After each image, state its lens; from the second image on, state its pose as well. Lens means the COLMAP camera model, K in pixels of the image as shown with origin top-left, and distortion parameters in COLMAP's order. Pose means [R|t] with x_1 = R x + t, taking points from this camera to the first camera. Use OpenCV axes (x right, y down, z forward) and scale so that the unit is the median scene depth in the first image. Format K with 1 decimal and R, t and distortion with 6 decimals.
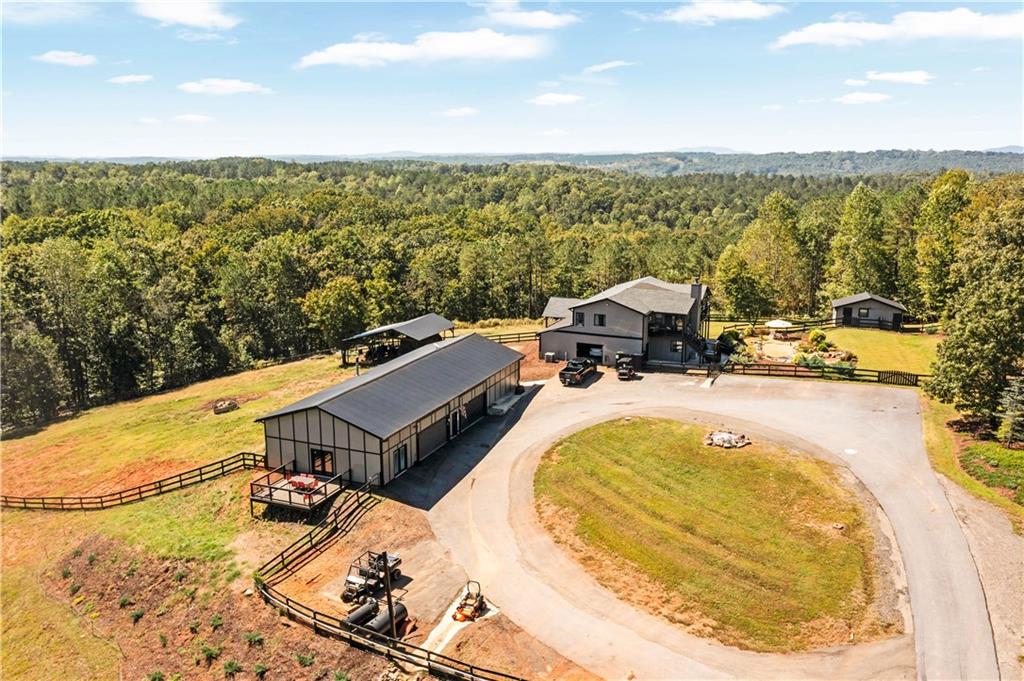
lens RADIAL K [[824.1, 0, 512.0], [0, 824.1, 340.5], [0, 0, 1]] dist [-0.015339, -0.000351]
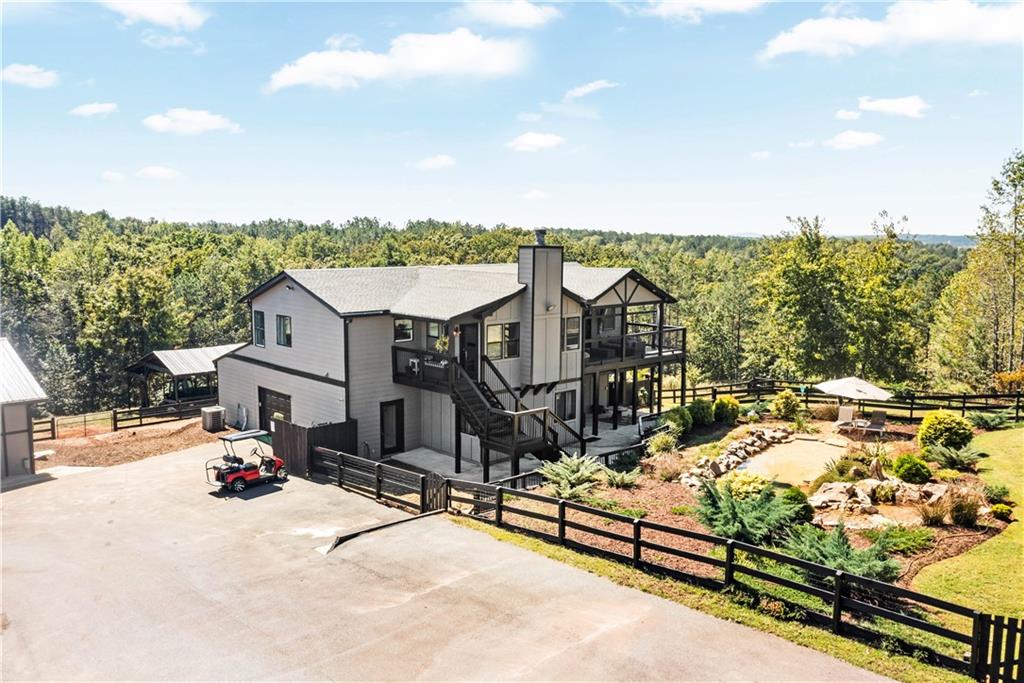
lens RADIAL K [[824.1, 0, 512.0], [0, 824.1, 341.5], [0, 0, 1]] dist [-0.015339, -0.000351]
pose [[0.917821, 0.054297, -0.393264, 0.326952], [-0.091958, 0.992739, -0.077550, -0.000029], [0.386198, 0.107341, 0.916149, 0.609631]]
